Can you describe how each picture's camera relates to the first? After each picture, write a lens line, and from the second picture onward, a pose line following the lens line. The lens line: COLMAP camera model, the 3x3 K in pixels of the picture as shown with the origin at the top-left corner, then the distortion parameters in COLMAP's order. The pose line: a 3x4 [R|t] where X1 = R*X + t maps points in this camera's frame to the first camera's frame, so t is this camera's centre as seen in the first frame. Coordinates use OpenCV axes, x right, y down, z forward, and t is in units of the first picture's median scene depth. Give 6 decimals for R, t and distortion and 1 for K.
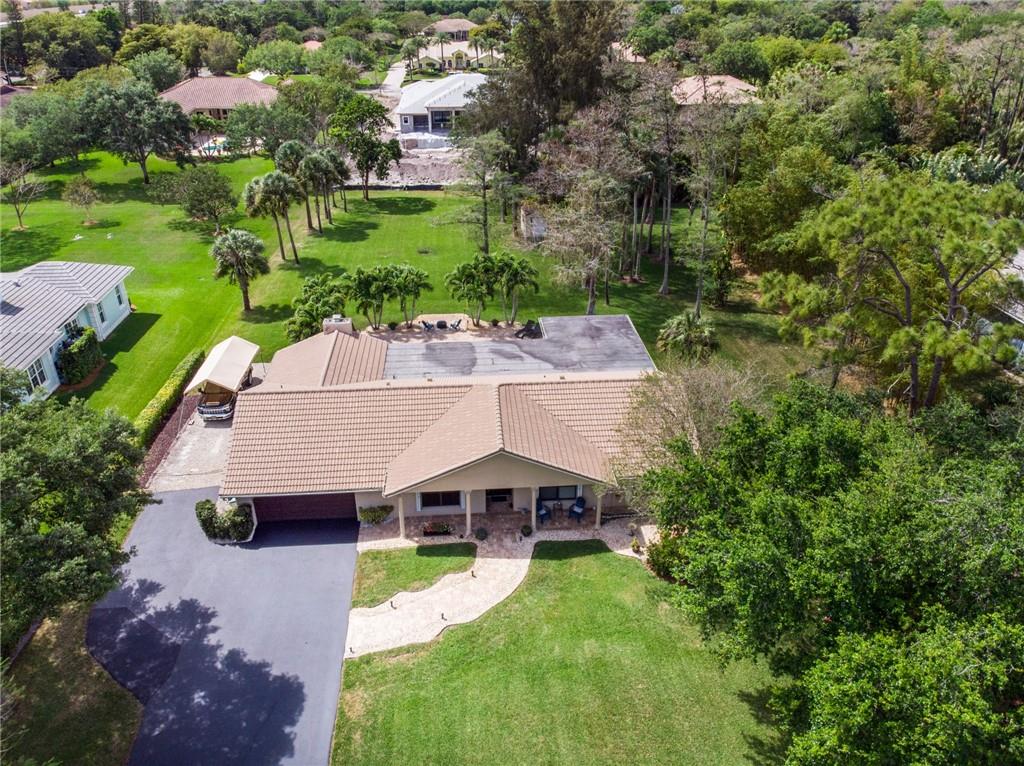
lens RADIAL K [[749.5, 0, 517.5], [0, 749.5, 385.3], [0, 0, 1]] dist [-0.000821, -0.002840]
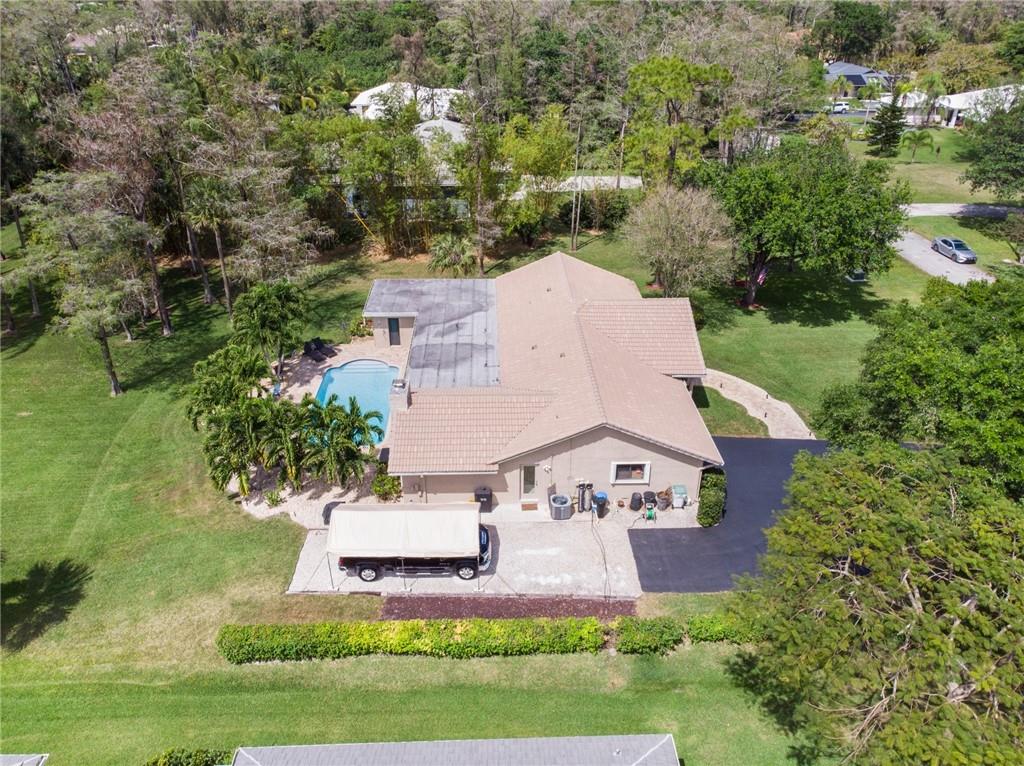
lens RADIAL K [[749.5, 0, 517.5], [0, 749.5, 385.3], [0, 0, 1]] dist [-0.000821, -0.002840]
pose [[0.042967, -0.478180, 0.877210, -1.225410], [0.473637, 0.782833, 0.403535, -0.457107], [-0.879671, 0.398141, 0.260120, 0.936434]]
